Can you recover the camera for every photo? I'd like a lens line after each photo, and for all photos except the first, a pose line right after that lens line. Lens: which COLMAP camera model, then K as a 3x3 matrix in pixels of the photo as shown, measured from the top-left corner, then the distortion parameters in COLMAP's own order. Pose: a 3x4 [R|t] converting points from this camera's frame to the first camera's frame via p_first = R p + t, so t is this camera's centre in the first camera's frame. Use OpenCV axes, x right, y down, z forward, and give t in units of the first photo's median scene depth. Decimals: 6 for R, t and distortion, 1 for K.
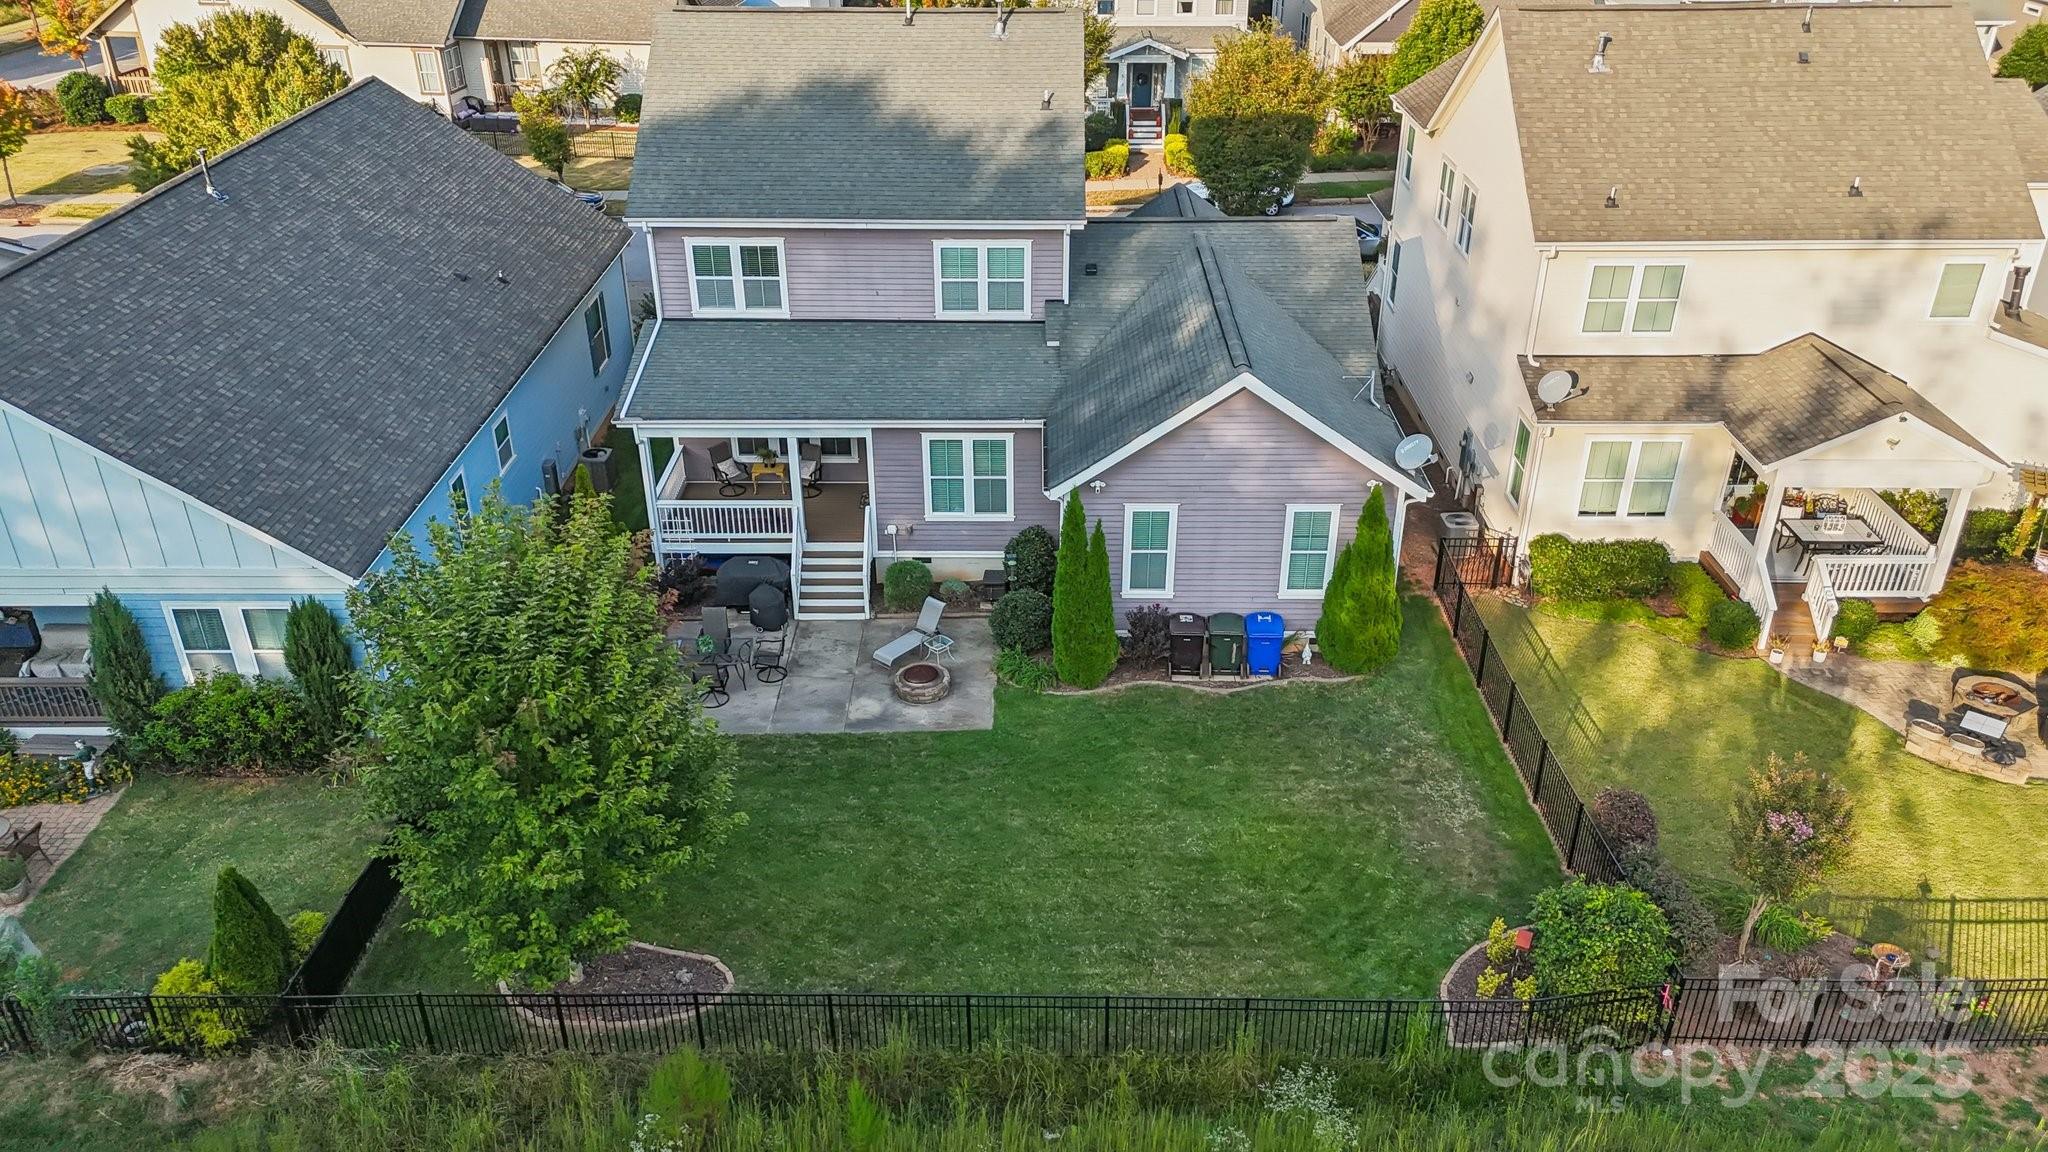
lens RADIAL K [[1556.2, 0, 1024.0], [0, 1556.2, 576.0], [0, 0, 1]] dist [0.009523, 0.000960]
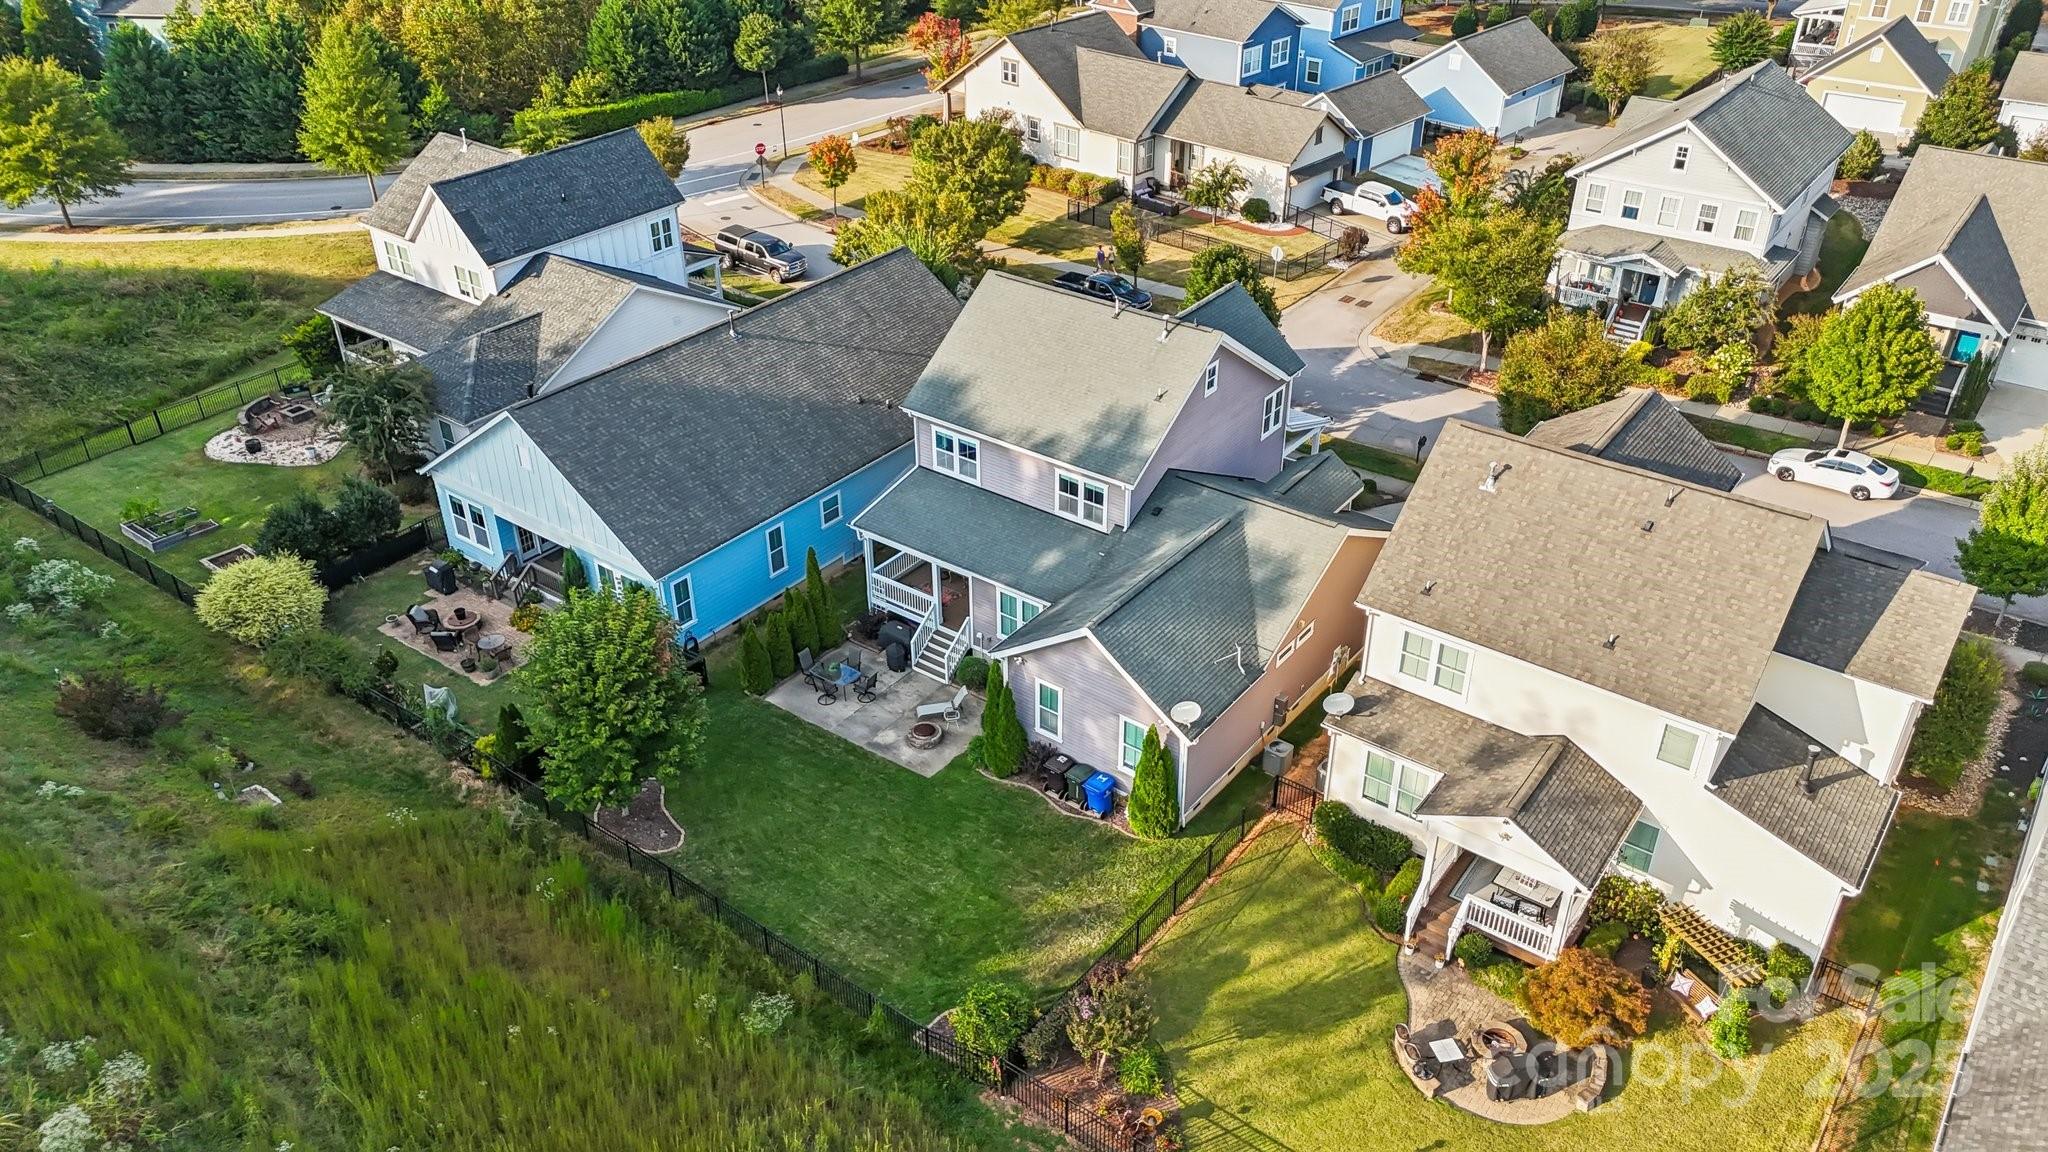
lens RADIAL K [[1474.8, 0, 1024.0], [0, 1474.8, 576.0], [0, 0, 1]] dist [0.036097, 0.002416]
pose [[0.807160, 0.313840, -0.499997, 0.706183], [-0.284304, 0.948942, 0.136675, -0.315888], [0.517363, 0.031832, 0.855174, -0.279102]]
